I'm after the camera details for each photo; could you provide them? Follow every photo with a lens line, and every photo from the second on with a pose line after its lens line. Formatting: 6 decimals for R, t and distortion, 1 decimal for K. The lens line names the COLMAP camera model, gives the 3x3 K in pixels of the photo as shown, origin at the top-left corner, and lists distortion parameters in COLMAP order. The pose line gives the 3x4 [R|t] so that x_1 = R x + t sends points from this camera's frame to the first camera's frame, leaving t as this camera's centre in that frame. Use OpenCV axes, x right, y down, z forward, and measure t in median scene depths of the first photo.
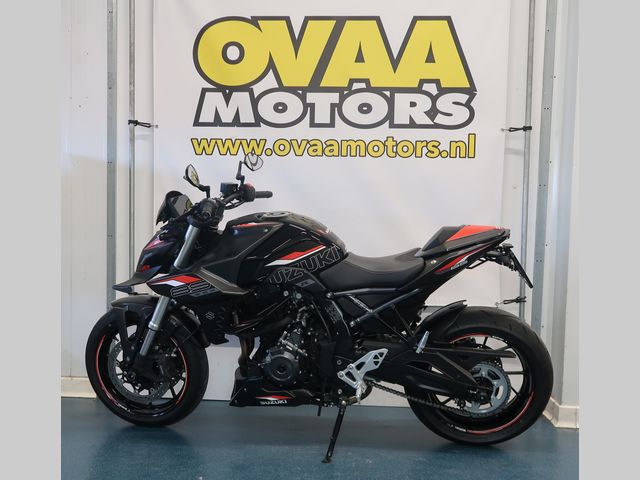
lens RADIAL K [[515.7, 0, 320.0], [0, 515.7, 240.0], [0, 0, 1]] dist [0.037856, 0.000875]
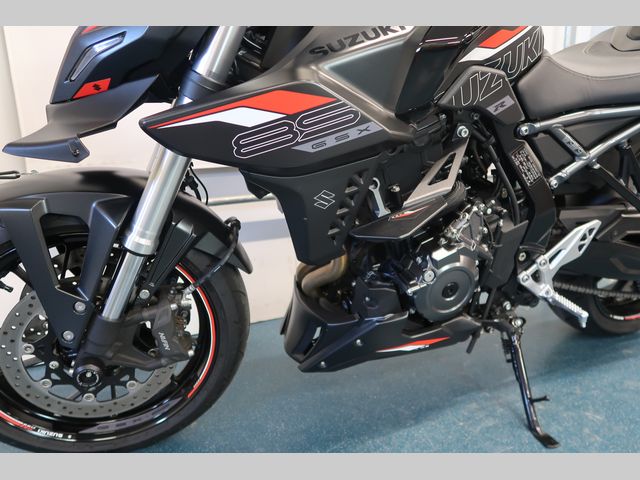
lens RADIAL K [[515.7, 0, 320.0], [0, 515.7, 240.0], [0, 0, 1]] dist [0.037856, 0.000875]
pose [[0.892581, -0.153083, 0.424105, -0.380499], [0.041084, 0.964300, 0.261604, 0.070524], [-0.449012, -0.216079, 0.867005, 0.634807]]
